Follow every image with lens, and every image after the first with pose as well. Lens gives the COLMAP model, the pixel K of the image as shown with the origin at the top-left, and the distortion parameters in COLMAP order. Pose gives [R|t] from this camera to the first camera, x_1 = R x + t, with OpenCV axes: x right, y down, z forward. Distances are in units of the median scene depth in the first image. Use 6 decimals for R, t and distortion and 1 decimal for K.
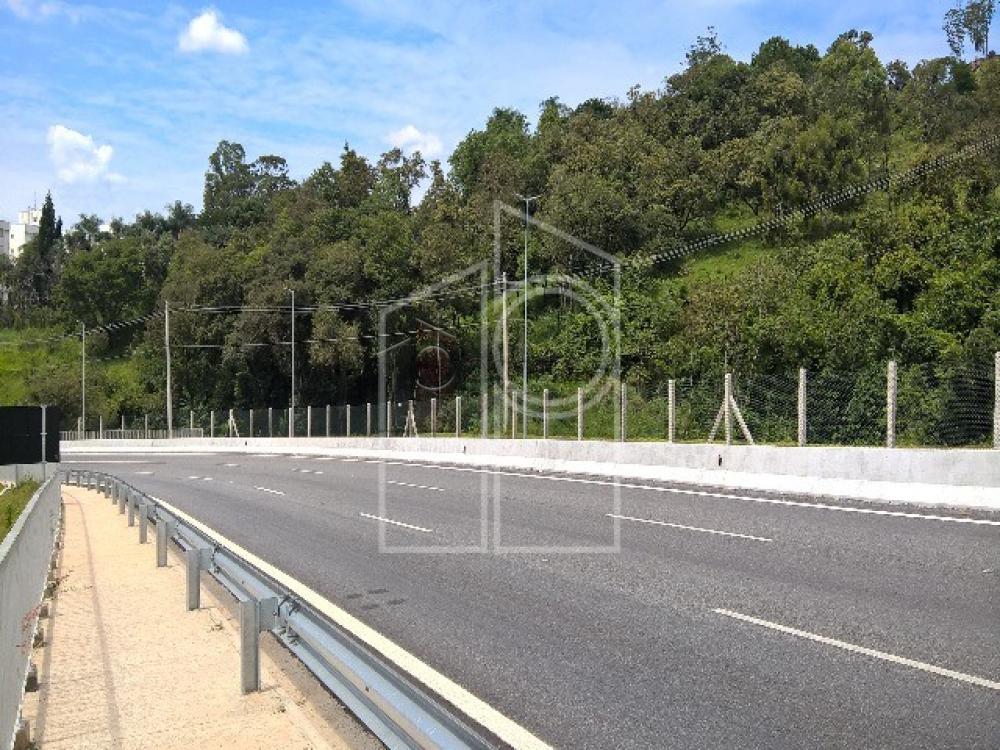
lens RADIAL K [[786.8, 0, 489.4], [0, 786.8, 360.2], [0, 0, 1]] dist [0.099561, -0.131354]
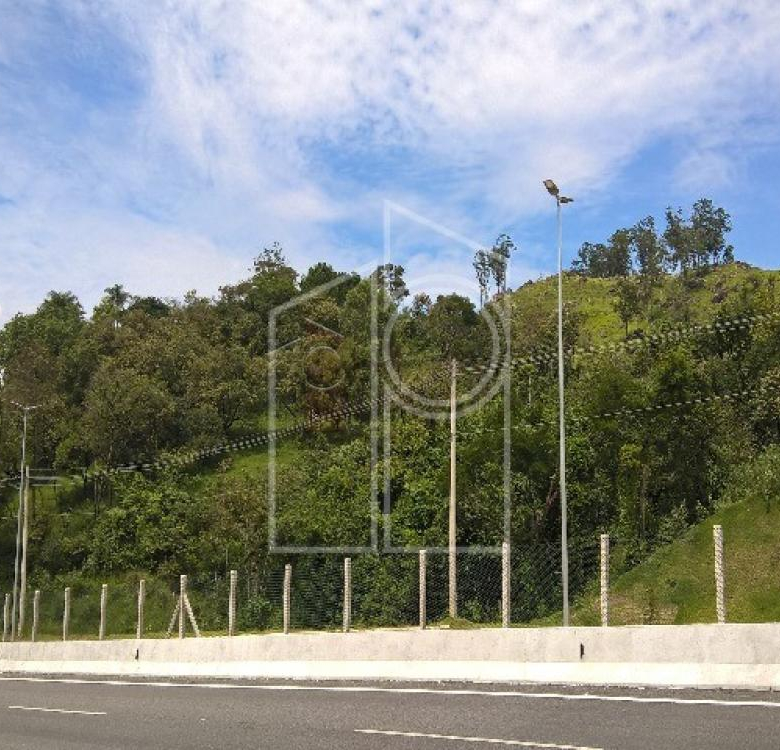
lens RADIAL K [[826.9, 0, 394.6], [0, 826.9, 421.3], [0, 0, 1]] dist [0.063838, 0.000000]
pose [[0.931797, 0.051176, 0.359353, 0.051957], [0.002060, 0.989250, -0.146223, -0.010490], [-0.362973, 0.136991, 0.921675, -0.109198]]
